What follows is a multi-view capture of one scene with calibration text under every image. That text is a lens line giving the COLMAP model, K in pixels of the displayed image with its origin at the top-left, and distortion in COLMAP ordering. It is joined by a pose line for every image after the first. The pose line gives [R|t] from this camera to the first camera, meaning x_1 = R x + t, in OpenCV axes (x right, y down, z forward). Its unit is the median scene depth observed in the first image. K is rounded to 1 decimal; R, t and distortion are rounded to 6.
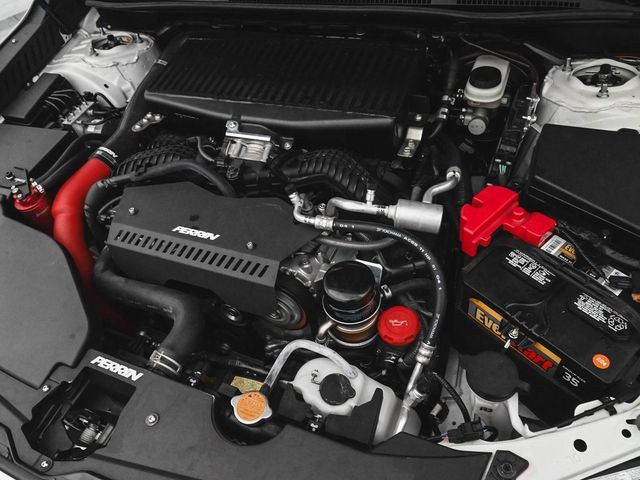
lens RADIAL K [[466.7, 0, 320.0], [0, 466.7, 240.0], [0, 0, 1]] dist [-0.038984, 0.008105]
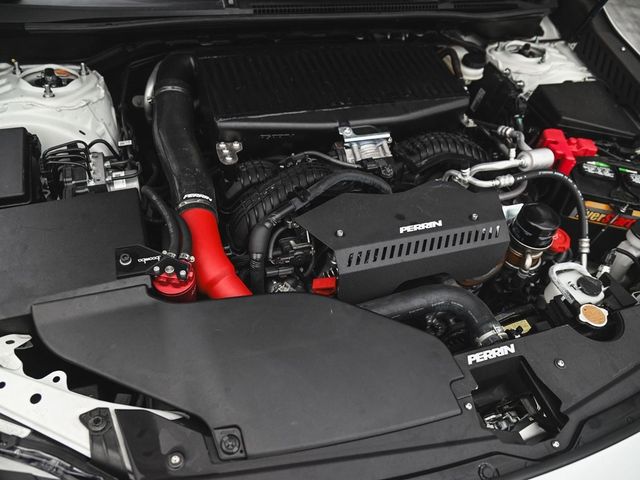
lens RADIAL K [[451.8, 0, 320.0], [0, 451.8, 240.0], [0, 0, 1]] dist [0.004245, -0.087893]
pose [[0.743603, -0.329171, 0.581980, -1.028492], [0.343212, 0.934911, 0.090264, -0.155110], [-0.573812, 0.132622, 0.808178, 0.308881]]
